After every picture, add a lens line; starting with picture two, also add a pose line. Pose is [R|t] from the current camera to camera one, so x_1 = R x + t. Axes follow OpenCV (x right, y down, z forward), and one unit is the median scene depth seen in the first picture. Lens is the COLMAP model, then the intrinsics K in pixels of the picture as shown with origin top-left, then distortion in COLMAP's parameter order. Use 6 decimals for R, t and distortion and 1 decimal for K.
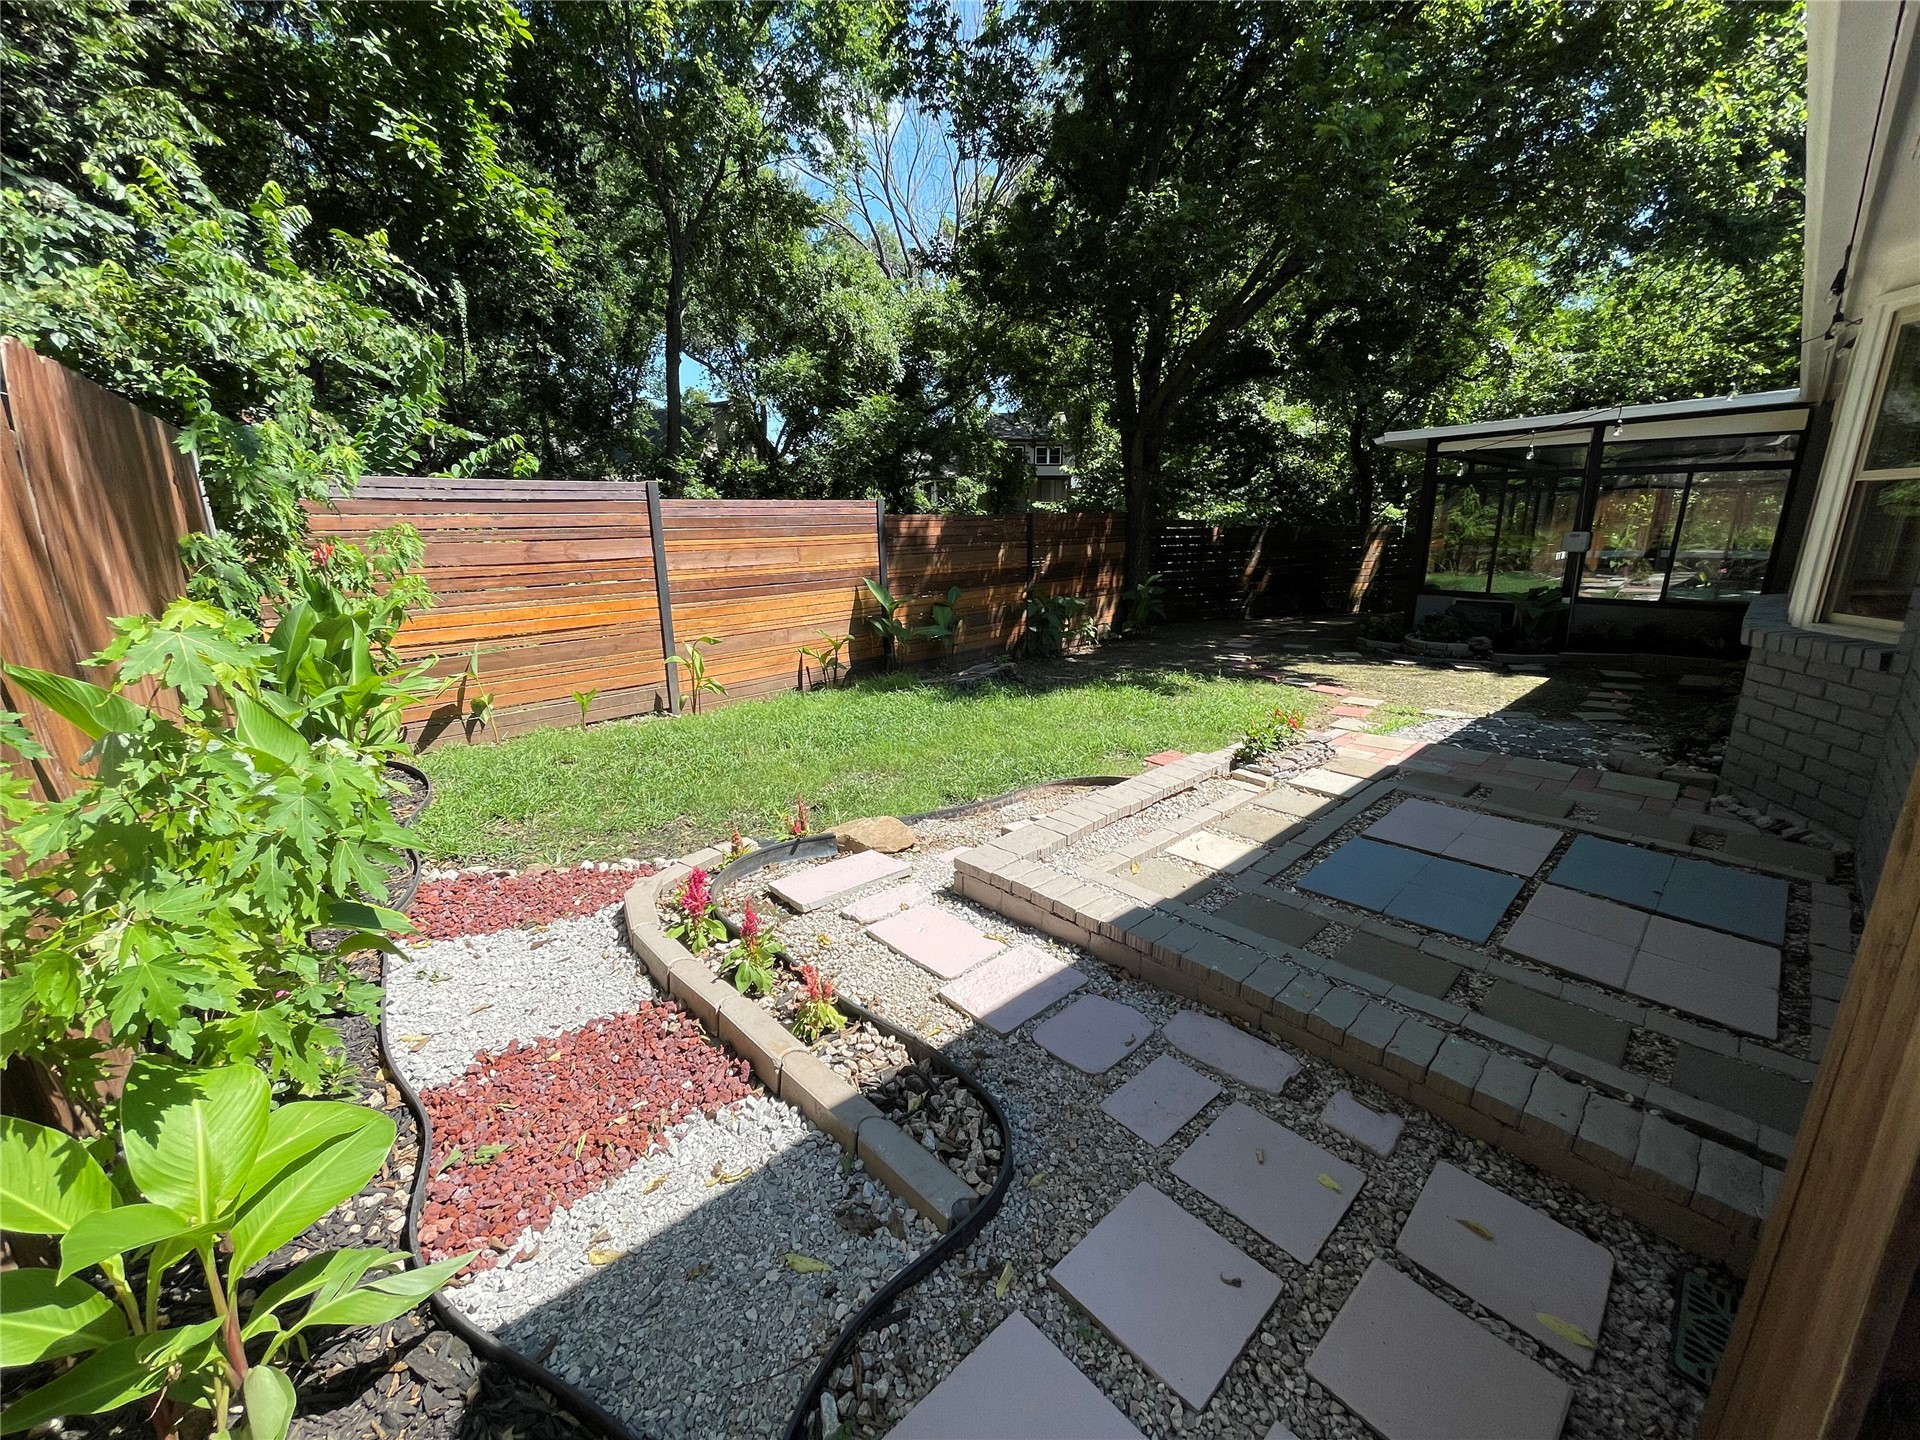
lens RADIAL K [[763.1, 0, 956.7], [0, 763.1, 709.8], [0, 0, 1]] dist [0.008812, 0.000268]
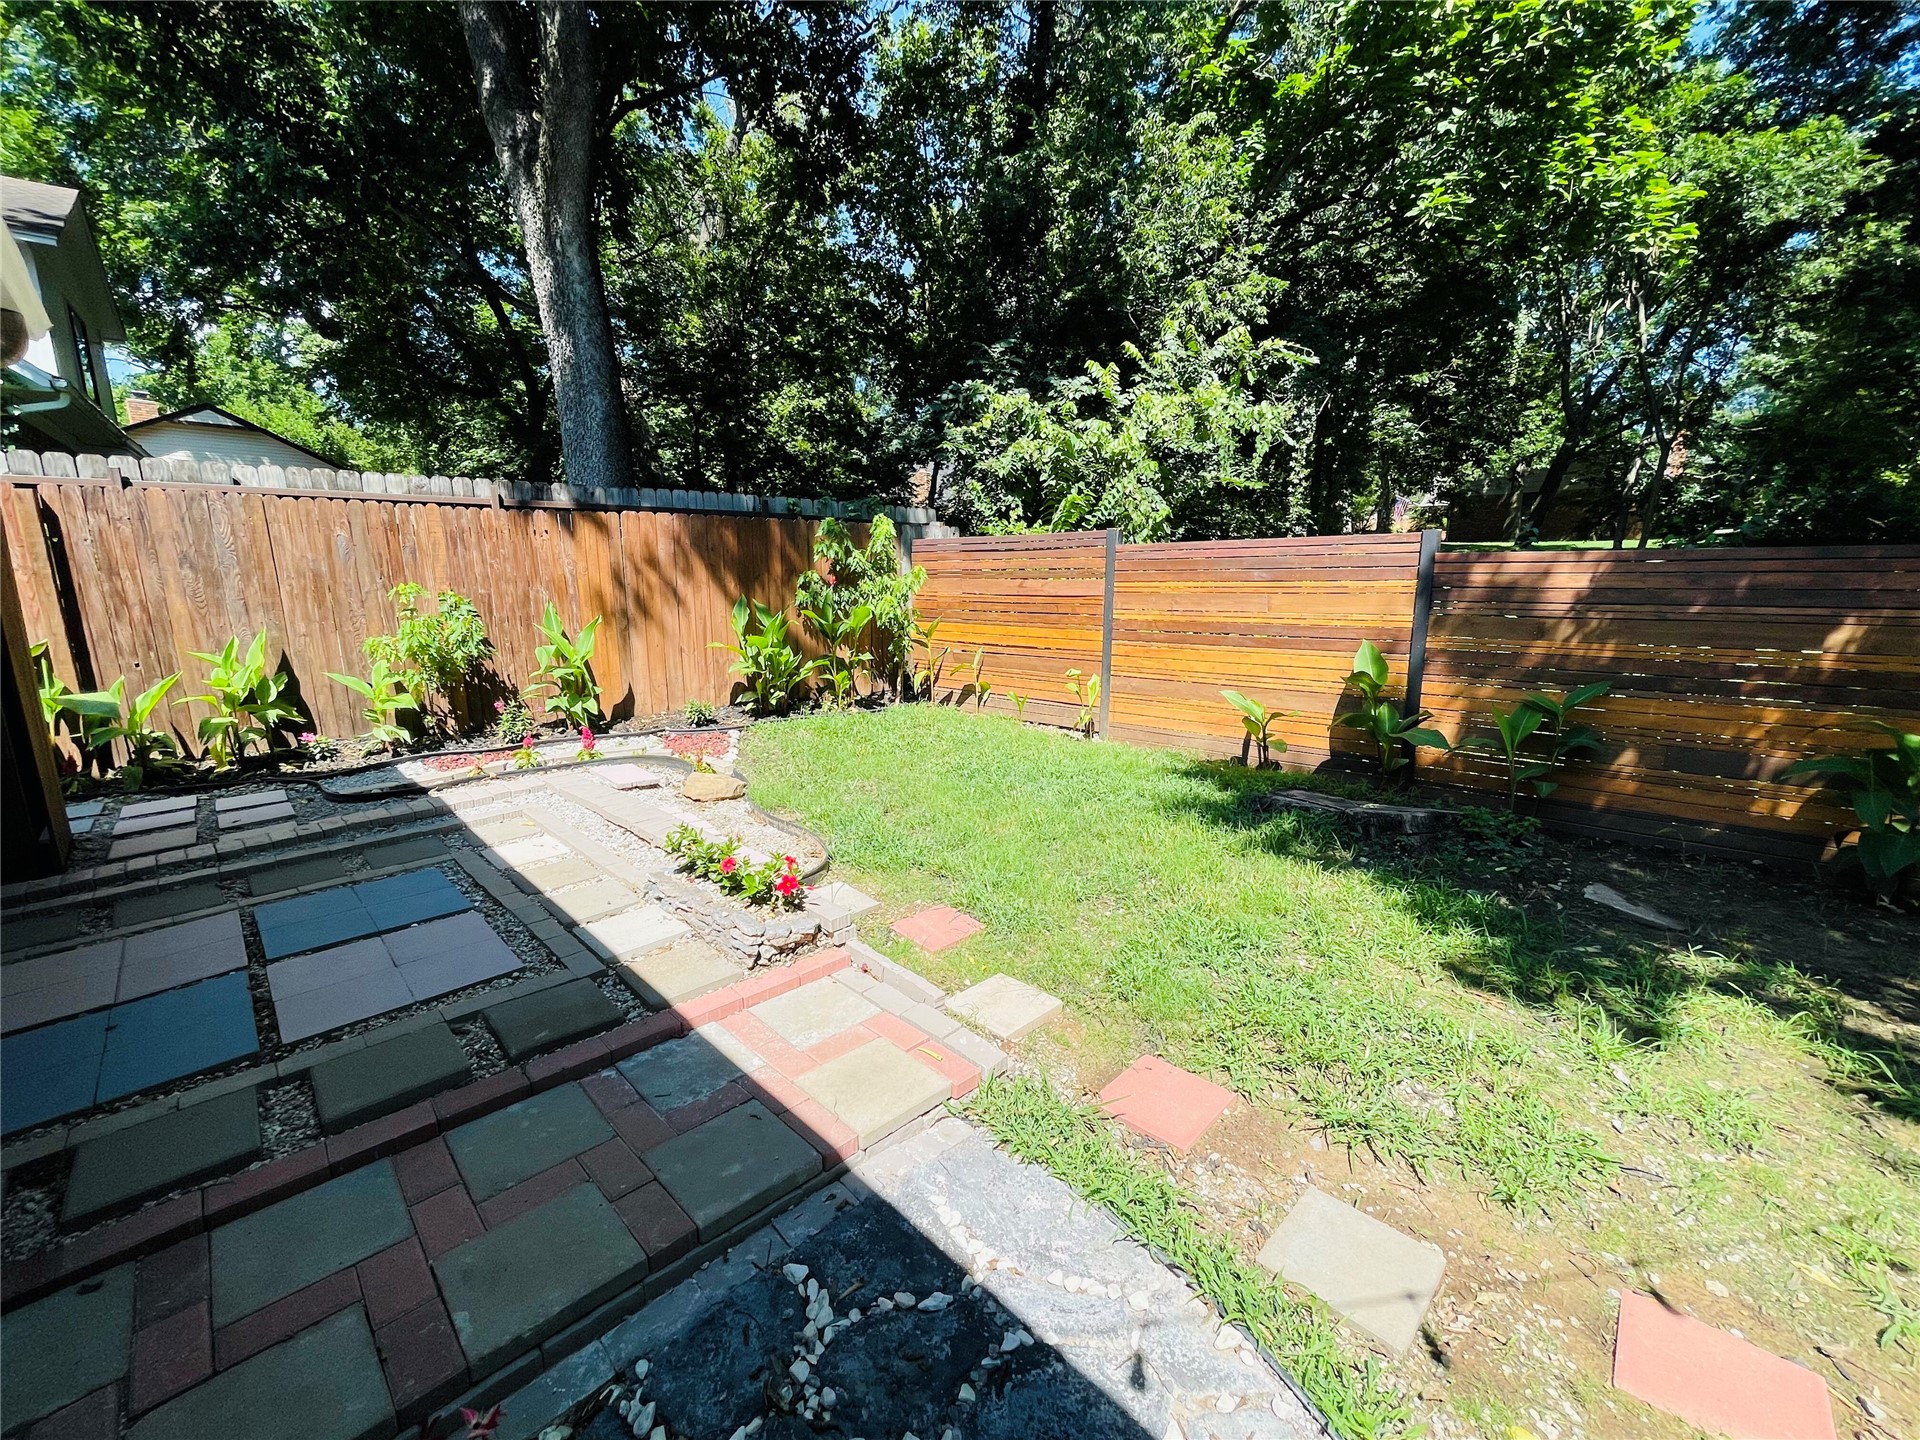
lens RADIAL K [[763.1, 0, 956.7], [0, 763.1, 709.8], [0, 0, 1]] dist [0.008812, 0.000268]
pose [[0.033825, 0.188958, -0.981402, 0.802163], [-0.240909, 0.954551, 0.175485, -0.206066], [0.969958, 0.230493, 0.077809, 0.826836]]
